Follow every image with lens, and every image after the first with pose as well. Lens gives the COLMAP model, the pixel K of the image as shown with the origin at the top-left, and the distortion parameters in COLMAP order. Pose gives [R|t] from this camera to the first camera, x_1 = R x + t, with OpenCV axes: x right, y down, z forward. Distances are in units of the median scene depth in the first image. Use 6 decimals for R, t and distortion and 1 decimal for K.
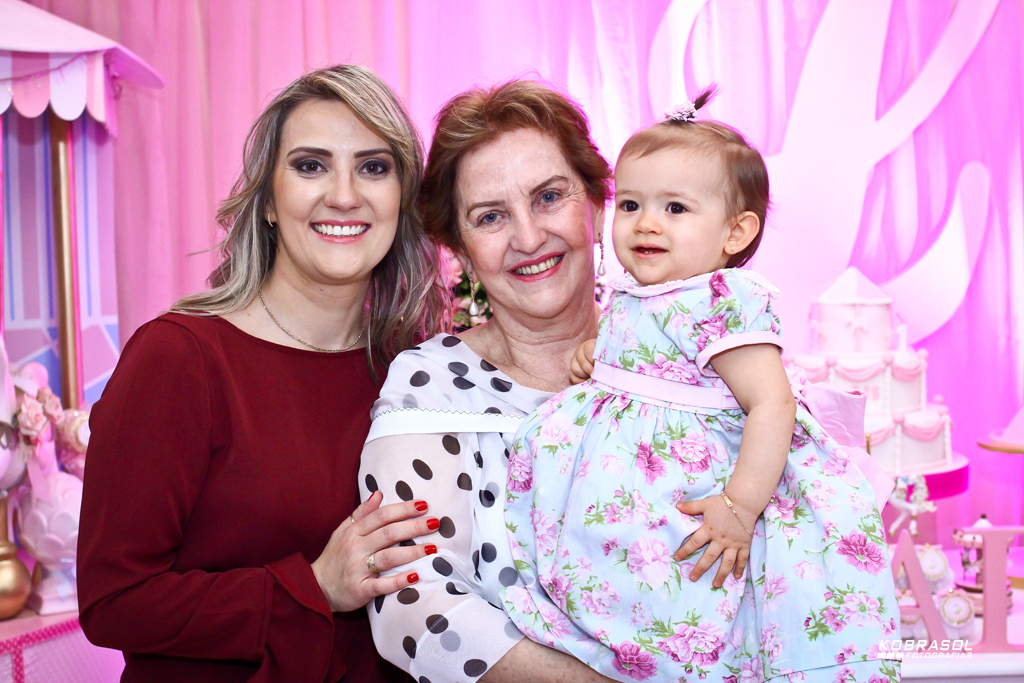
lens RADIAL K [[1709.3, 0, 512.0], [0, 1709.3, 341.5], [0, 0, 1]] dist [-0.077841, 0.003723]
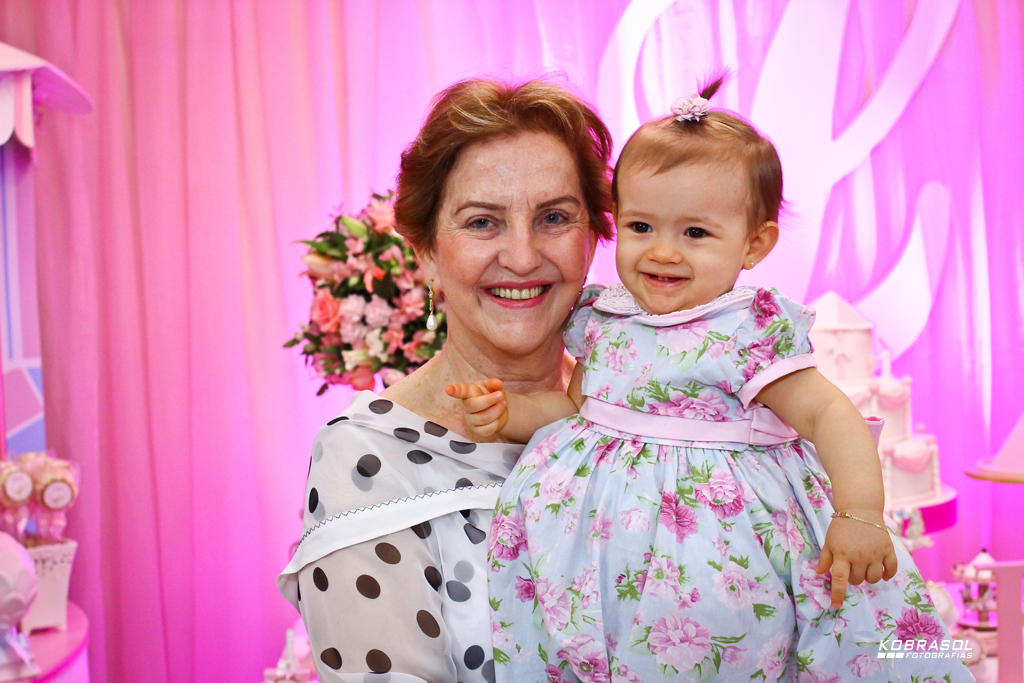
lens RADIAL K [[1709.3, 0, 512.0], [0, 1709.3, 341.5], [0, 0, 1]] dist [-0.077841, 0.003723]
pose [[0.997556, -0.019616, 0.067055, -0.043892], [0.021112, 0.999542, -0.021682, 0.001402], [-0.066599, 0.023044, 0.997514, 0.066672]]
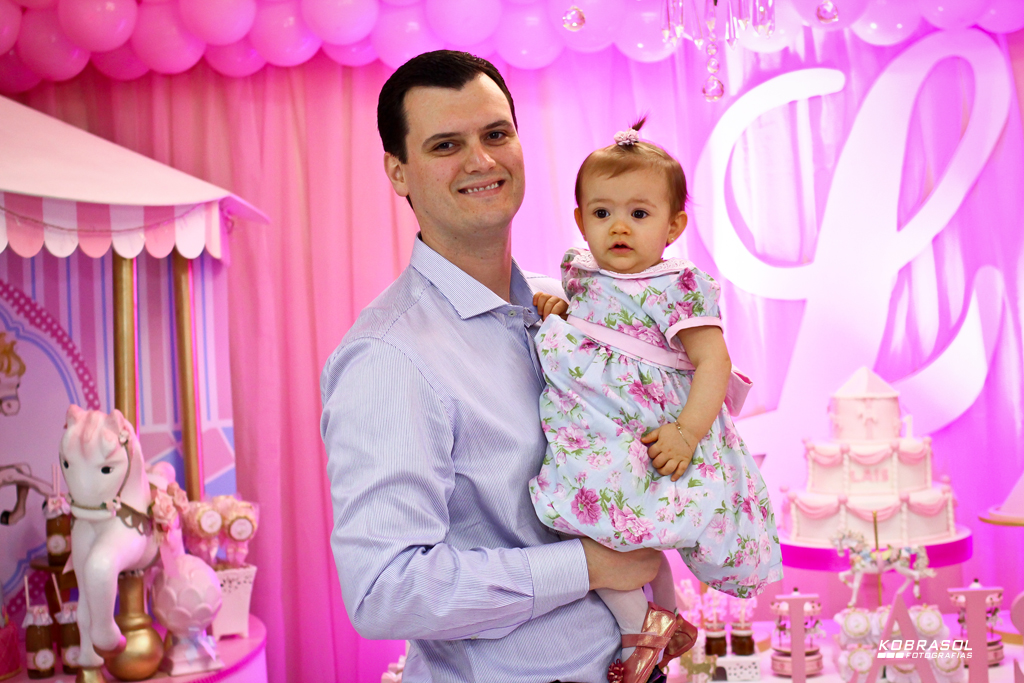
lens RADIAL K [[1709.3, 0, 512.0], [0, 1709.3, 341.5], [0, 0, 1]] dist [-0.077841, 0.003723]
pose [[0.997800, -0.022602, -0.062331, 0.036129], [0.019409, 0.998491, -0.051369, -0.005808], [0.063398, 0.050046, 0.996733, -0.169668]]
